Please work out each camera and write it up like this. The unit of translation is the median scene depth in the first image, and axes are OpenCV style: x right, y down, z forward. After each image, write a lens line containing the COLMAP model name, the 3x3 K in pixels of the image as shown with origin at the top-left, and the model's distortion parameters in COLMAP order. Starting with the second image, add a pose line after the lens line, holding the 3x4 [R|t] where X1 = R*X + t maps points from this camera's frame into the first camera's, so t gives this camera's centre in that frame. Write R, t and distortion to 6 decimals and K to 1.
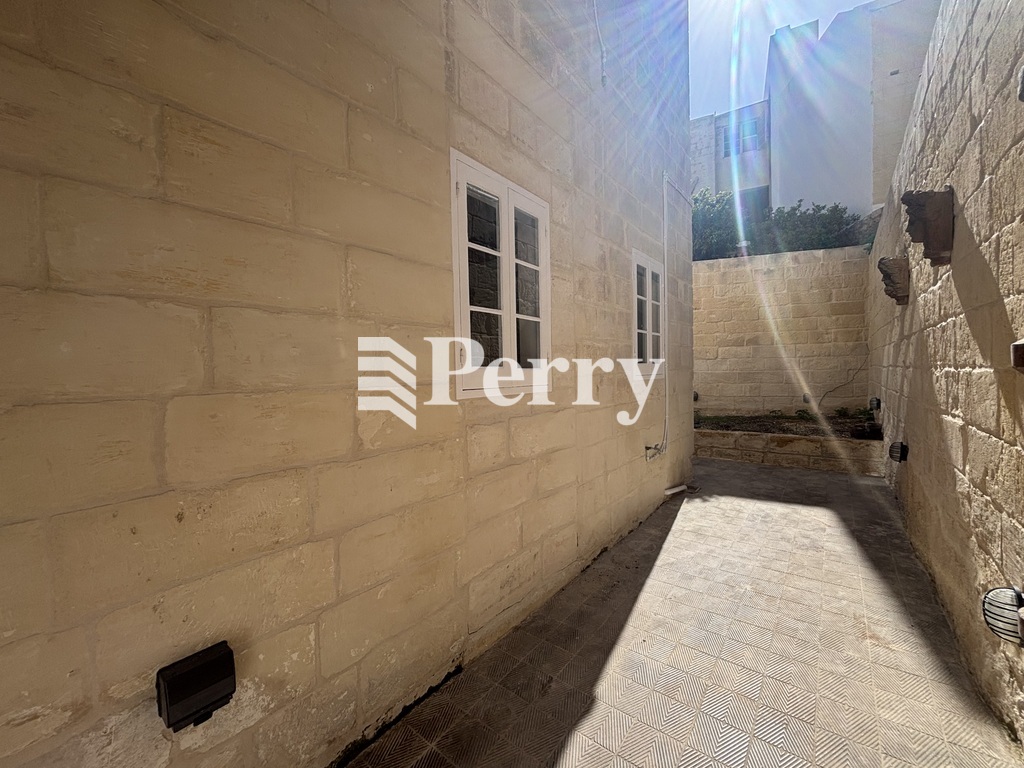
lens RADIAL K [[411.7, 0, 518.4], [0, 411.7, 385.2], [0, 0, 1]] dist [-0.004335, 0.001012]
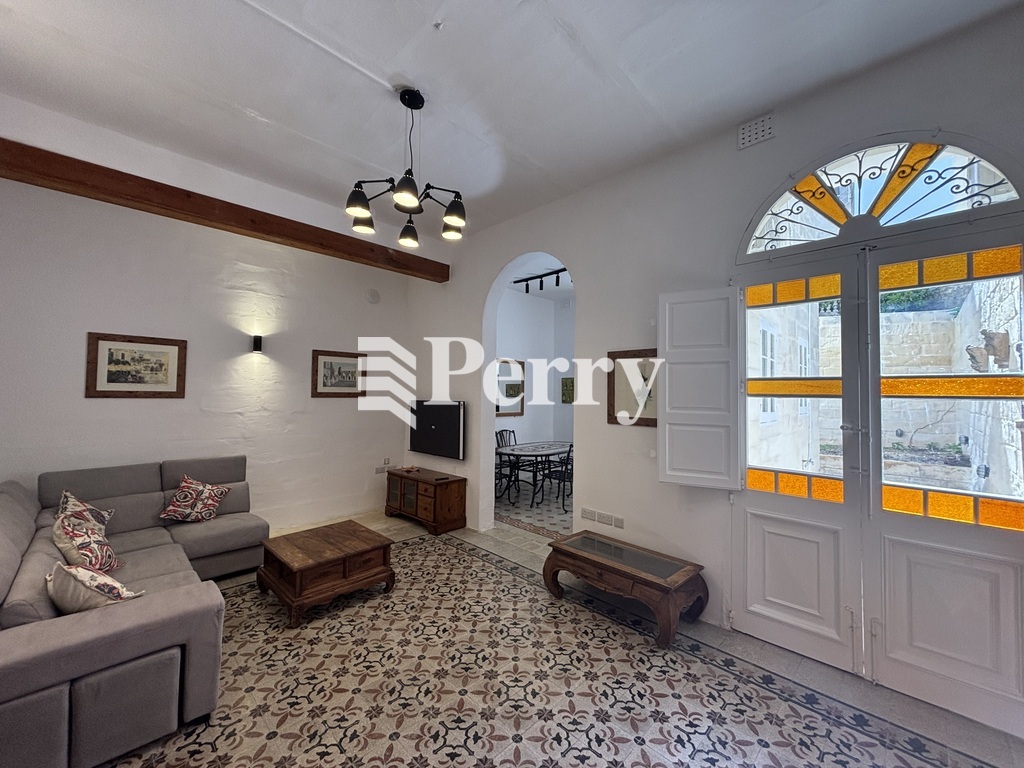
lens RADIAL K [[411.7, 0, 516.3], [0, 411.7, 381.3], [0, 0, 1]] dist [-0.004335, 0.001012]
pose [[0.993596, 0.033370, -0.107954, -0.563501], [-0.039438, 0.997731, -0.054564, -0.018399], [0.105888, 0.058472, 0.992657, -0.625863]]
